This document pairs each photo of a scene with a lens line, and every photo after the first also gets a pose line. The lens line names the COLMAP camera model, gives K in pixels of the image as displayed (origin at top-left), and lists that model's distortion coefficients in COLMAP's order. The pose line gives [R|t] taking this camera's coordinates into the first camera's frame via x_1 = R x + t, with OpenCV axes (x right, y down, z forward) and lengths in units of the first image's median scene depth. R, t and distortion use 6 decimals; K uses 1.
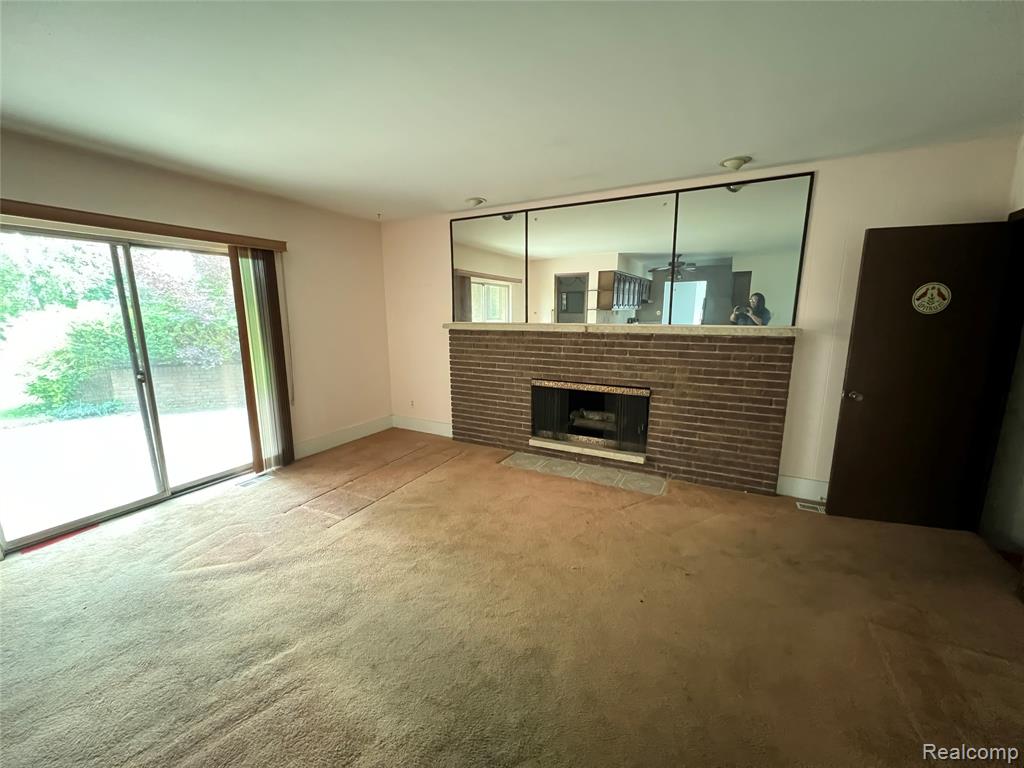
lens RADIAL K [[406.9, 0, 512.6], [0, 406.9, 385.1], [0, 0, 1]] dist [0.000824, 0.000035]
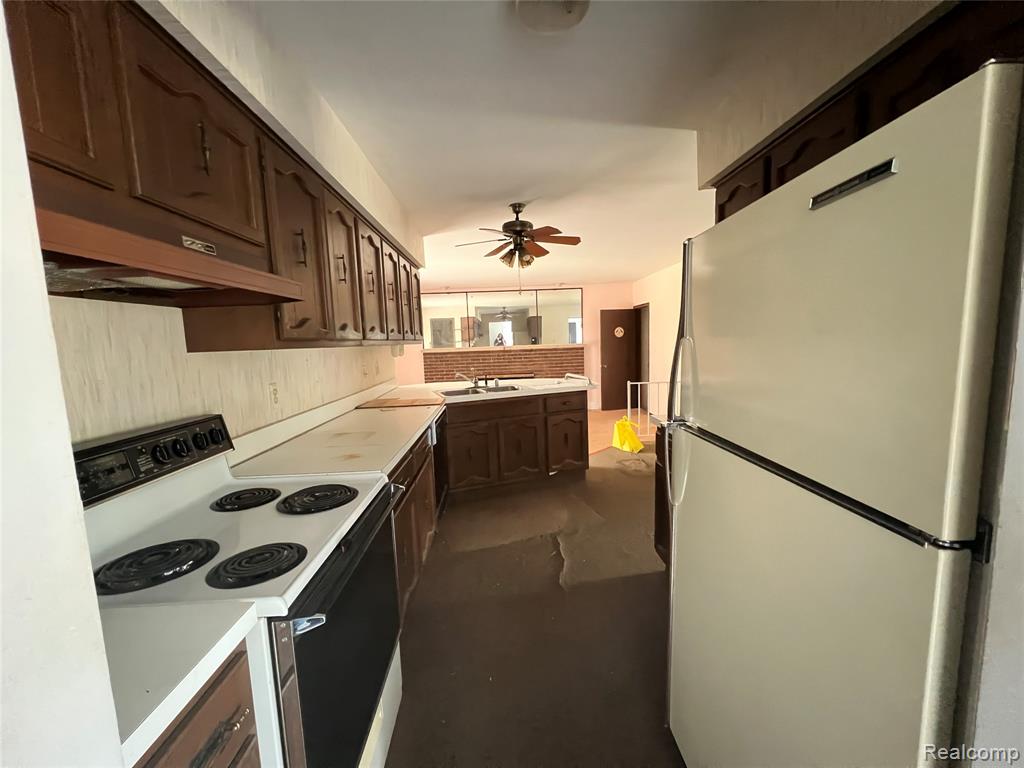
lens RADIAL K [[406.9, 0, 511.4], [0, 406.9, 386.3], [0, 0, 1]] dist [0.000824, 0.000035]
pose [[0.870652, -0.081493, 0.485102, -0.510048], [0.122207, 0.991097, -0.052840, 0.108319], [-0.476478, 0.105288, 0.872859, -0.529382]]
